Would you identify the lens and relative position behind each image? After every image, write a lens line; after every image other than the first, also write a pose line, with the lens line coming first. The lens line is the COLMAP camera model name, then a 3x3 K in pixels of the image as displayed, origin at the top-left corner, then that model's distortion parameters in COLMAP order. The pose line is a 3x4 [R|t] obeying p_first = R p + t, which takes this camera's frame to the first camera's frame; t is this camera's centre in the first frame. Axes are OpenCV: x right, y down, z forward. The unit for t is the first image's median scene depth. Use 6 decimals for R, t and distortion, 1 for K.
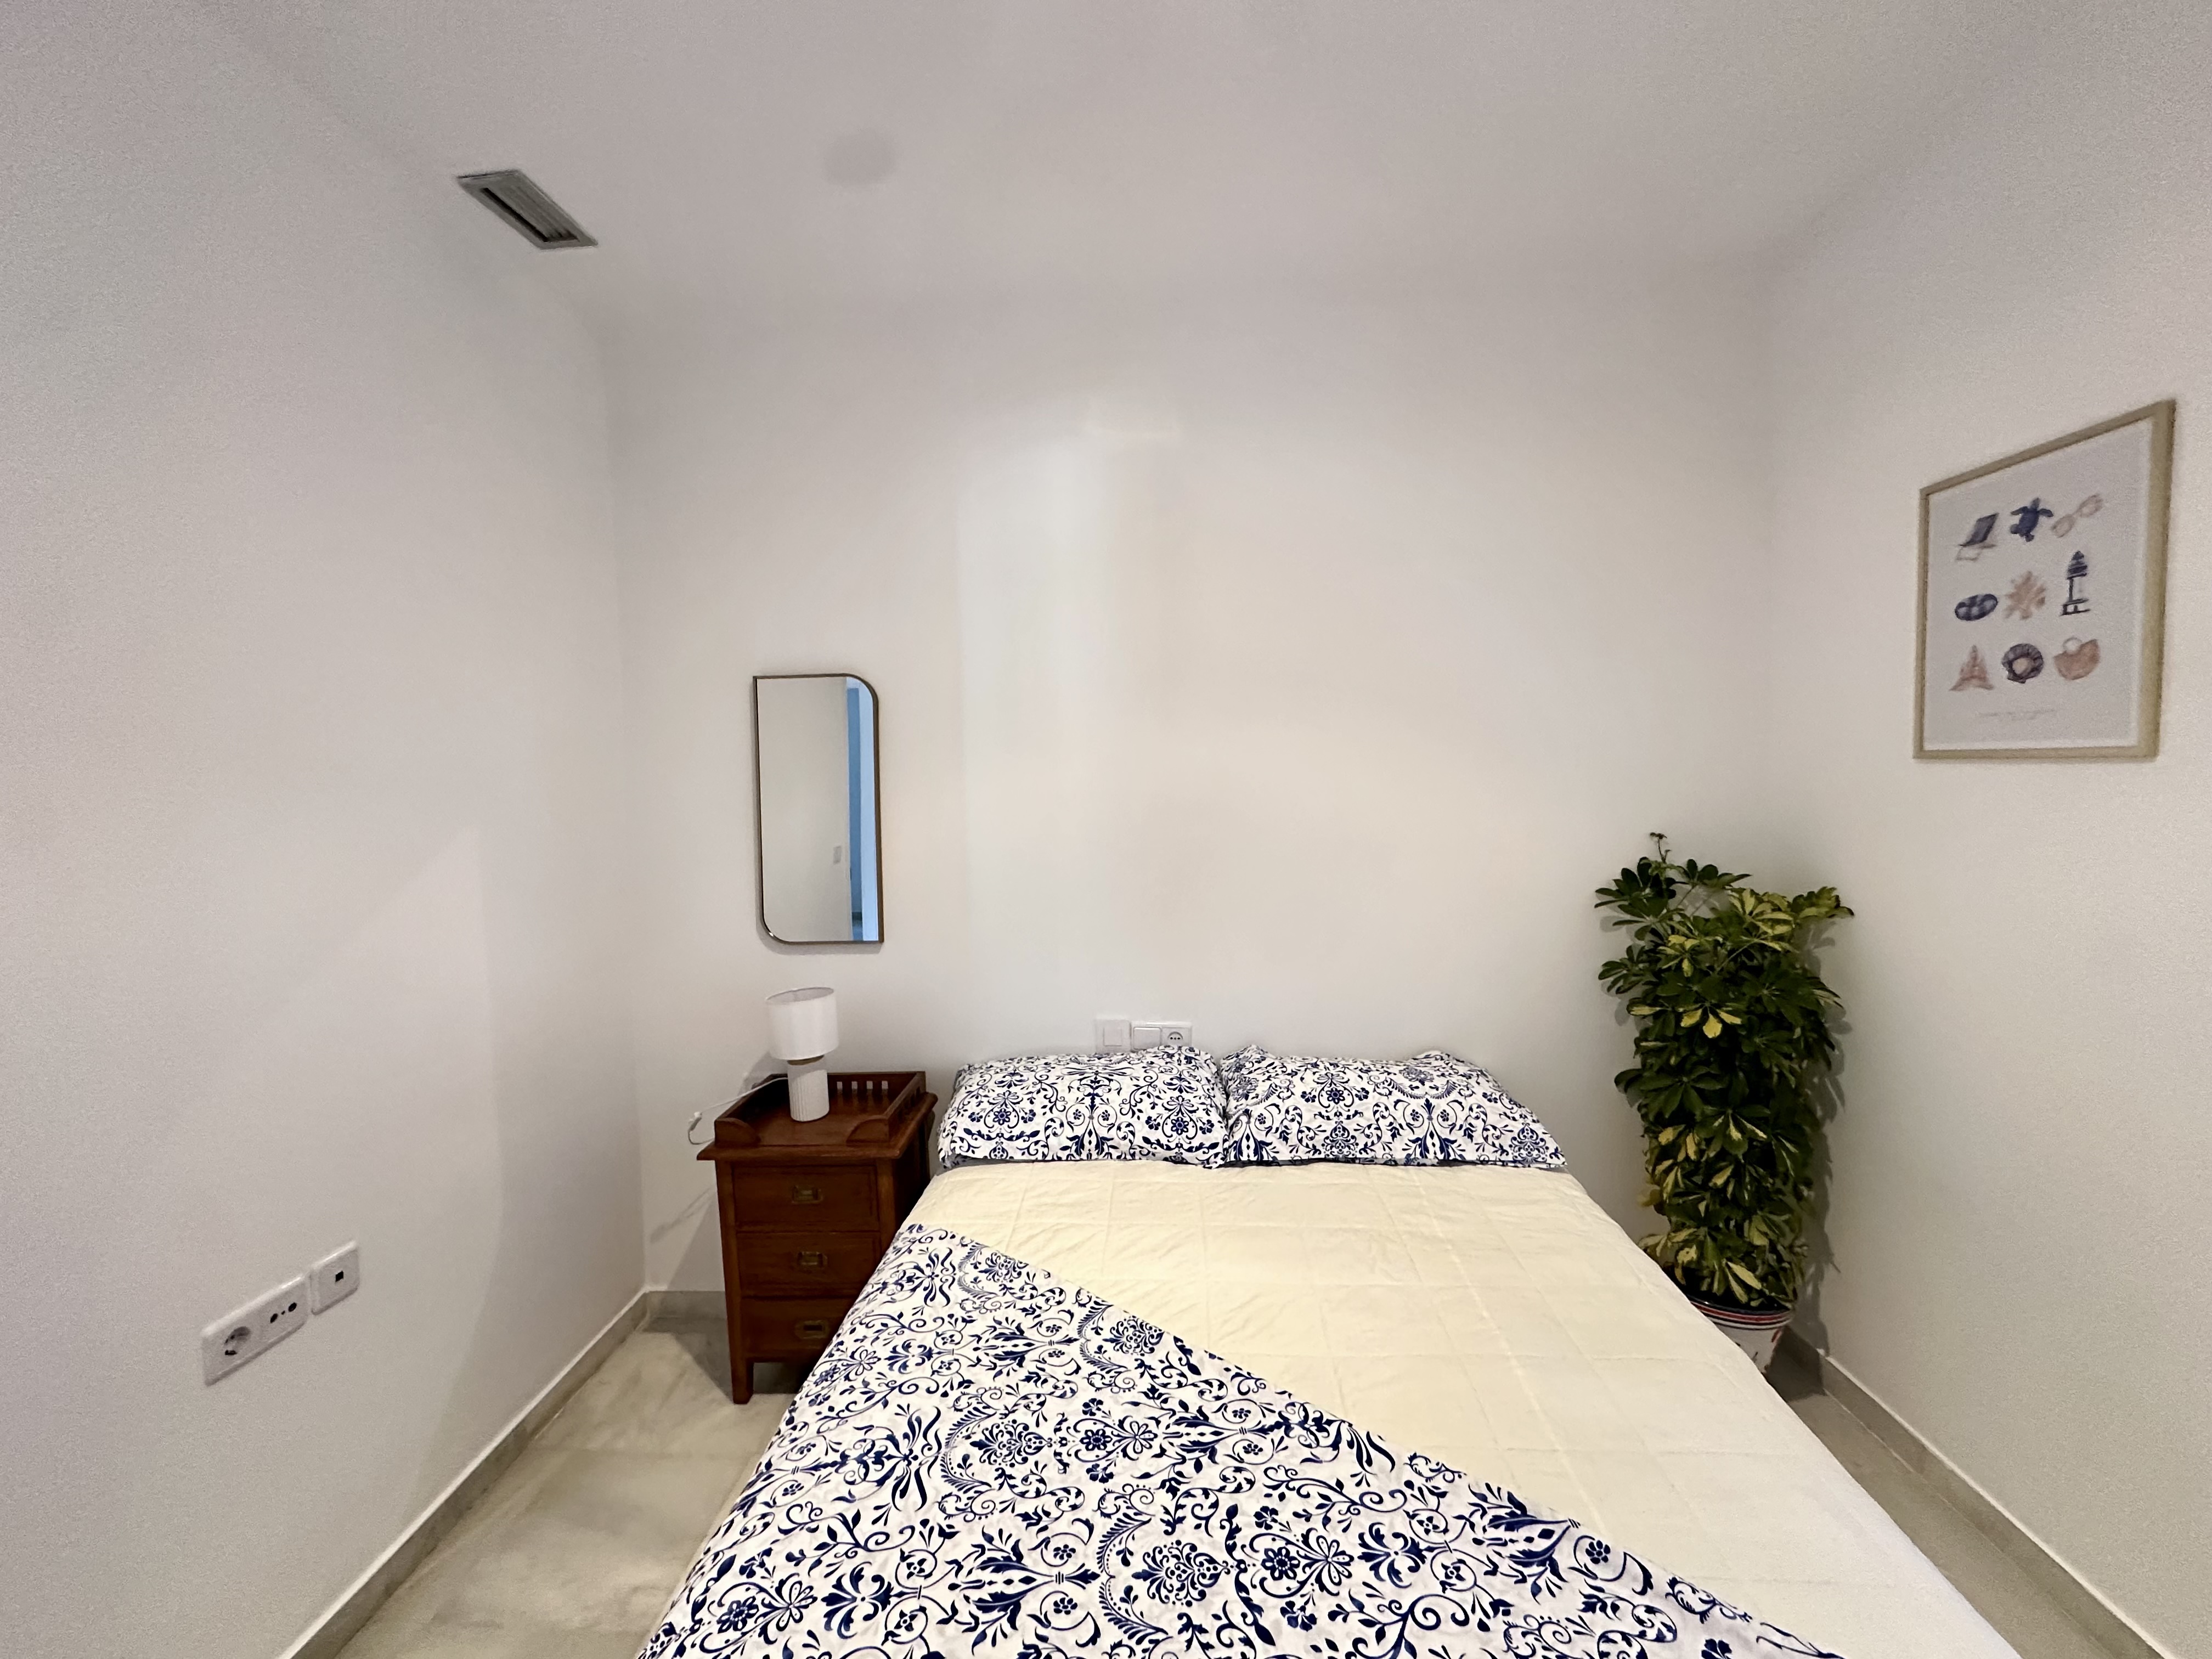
lens RADIAL K [[886.6, 0, 1111.2], [0, 886.6, 827.4], [0, 0, 1]] dist [-0.004191, 0.000617]
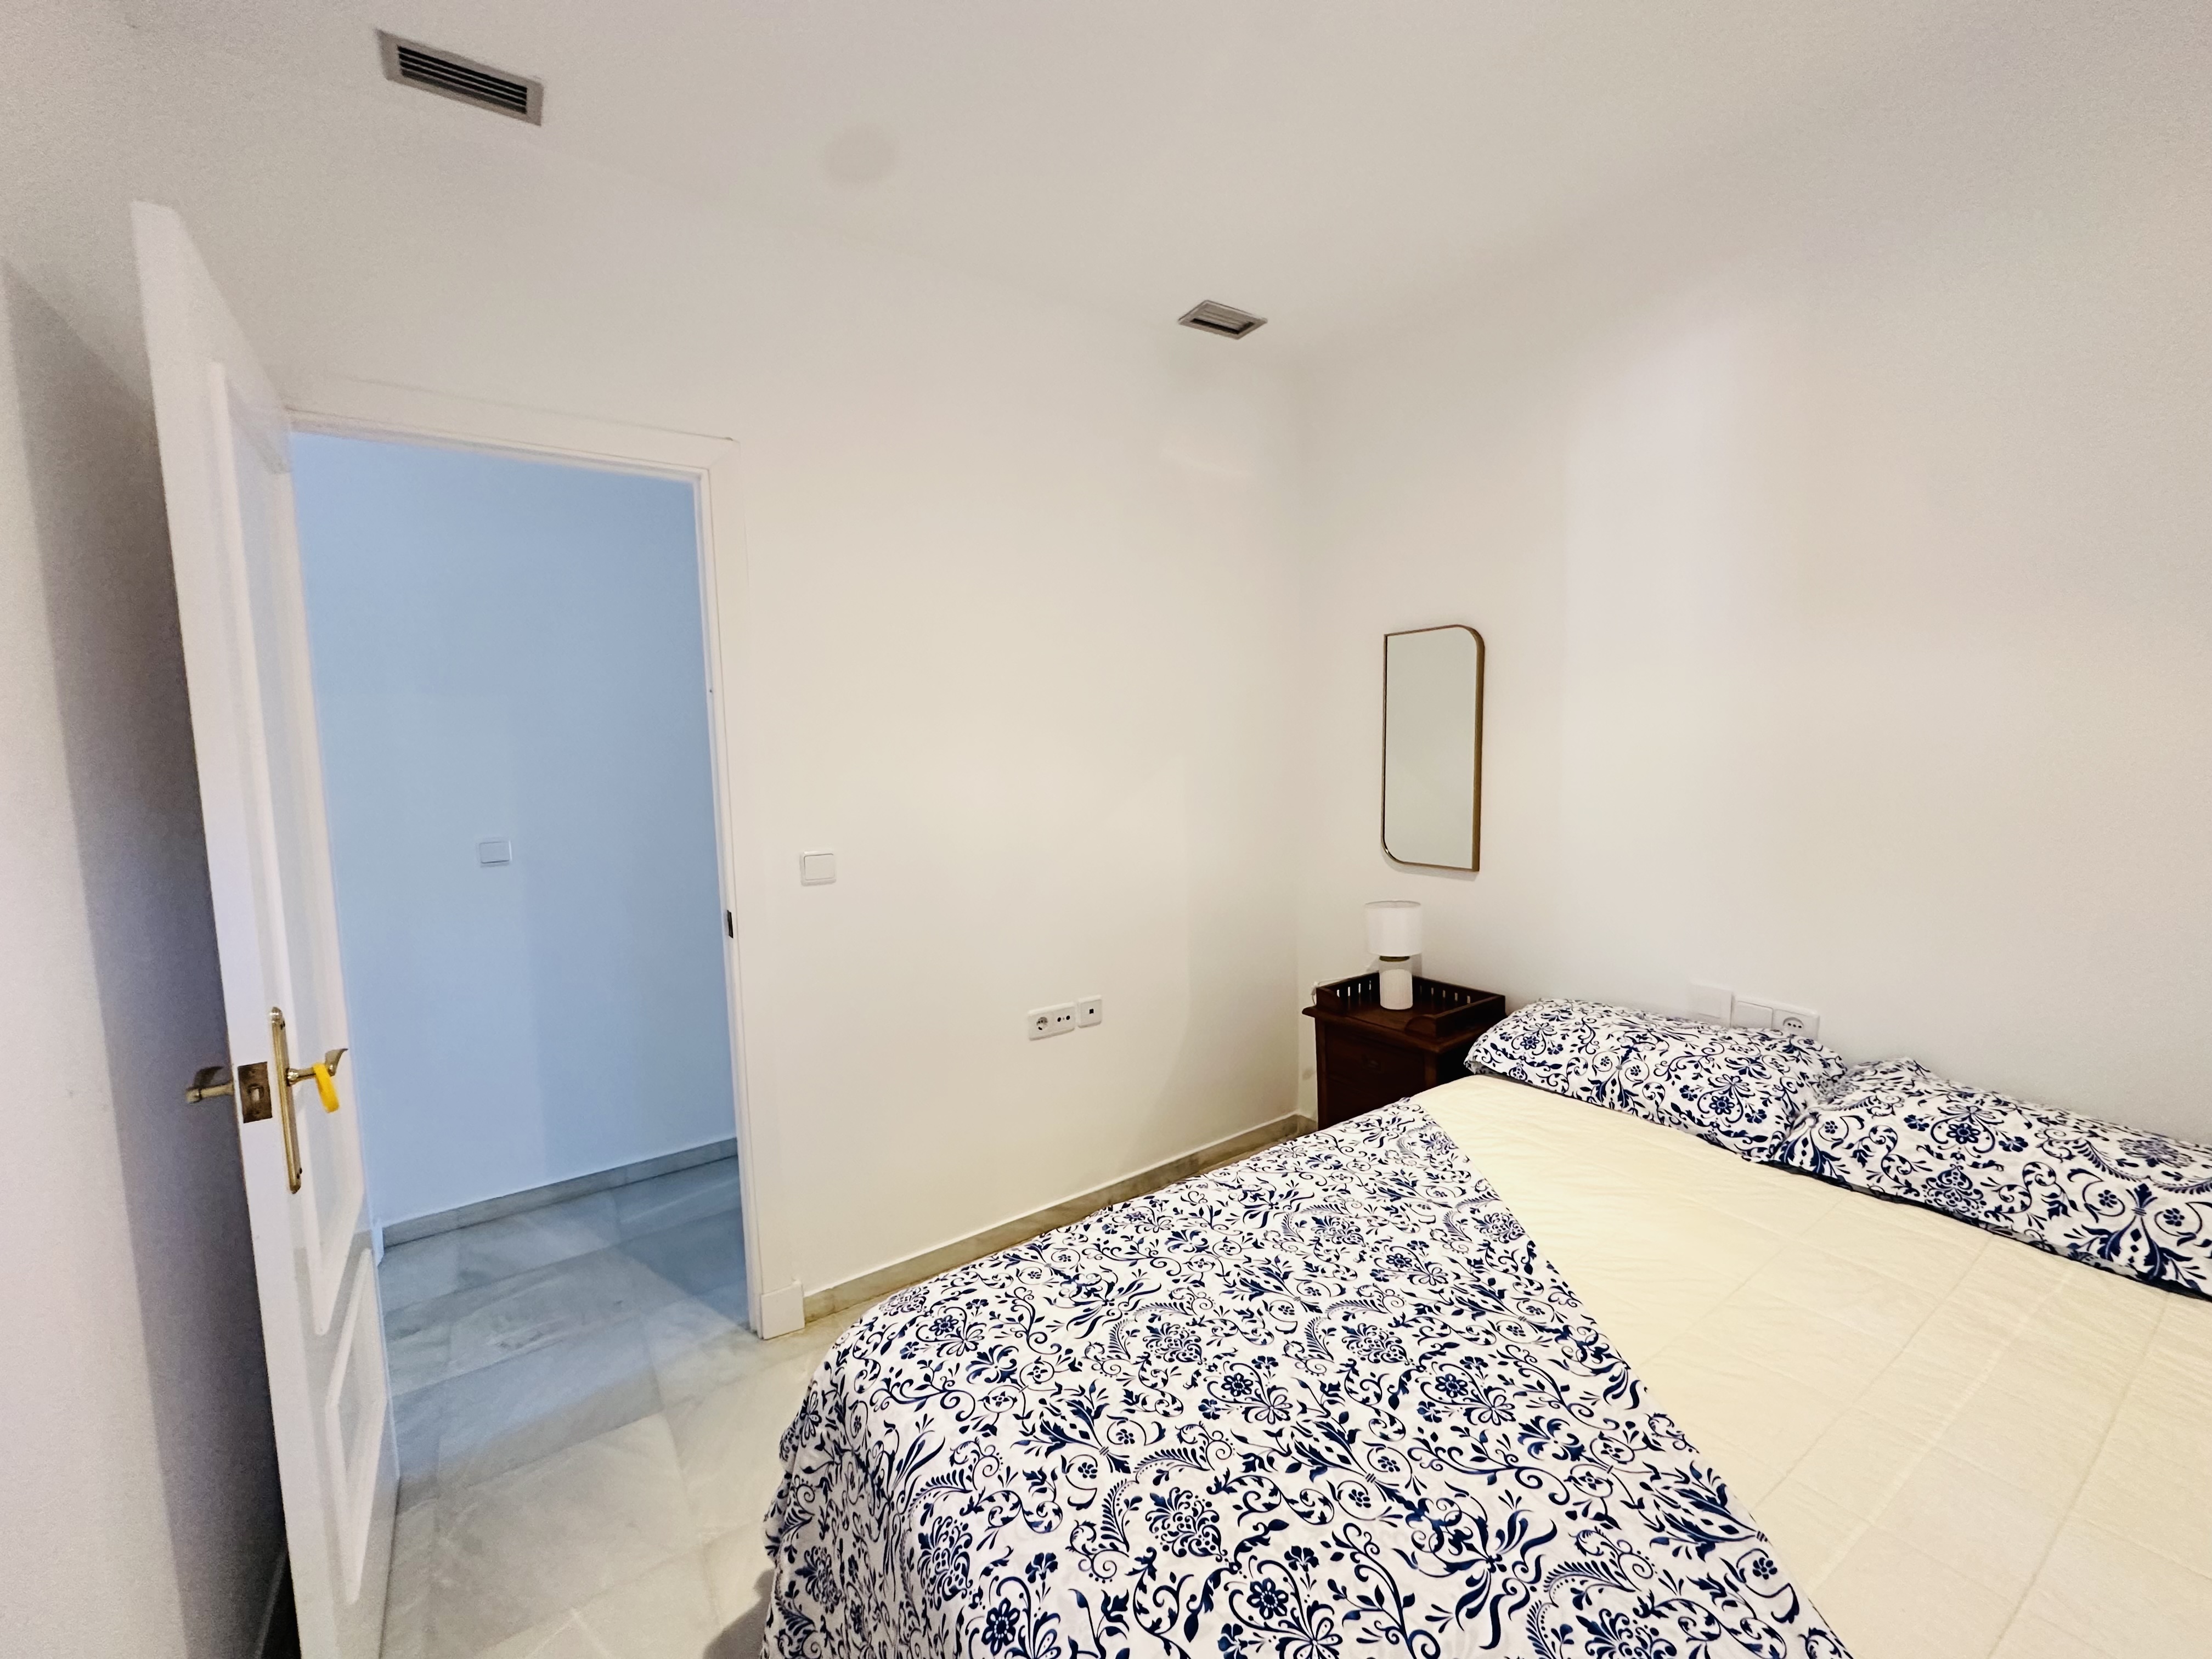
lens RADIAL K [[886.6, 0, 1105.7], [0, 886.6, 827.0], [0, 0, 1]] dist [-0.004191, 0.000617]
pose [[0.611462, 0.079707, -0.787249, 0.379162], [-0.033284, 0.996624, 0.075054, 0.011095], [0.790573, -0.019690, 0.612051, -0.031341]]
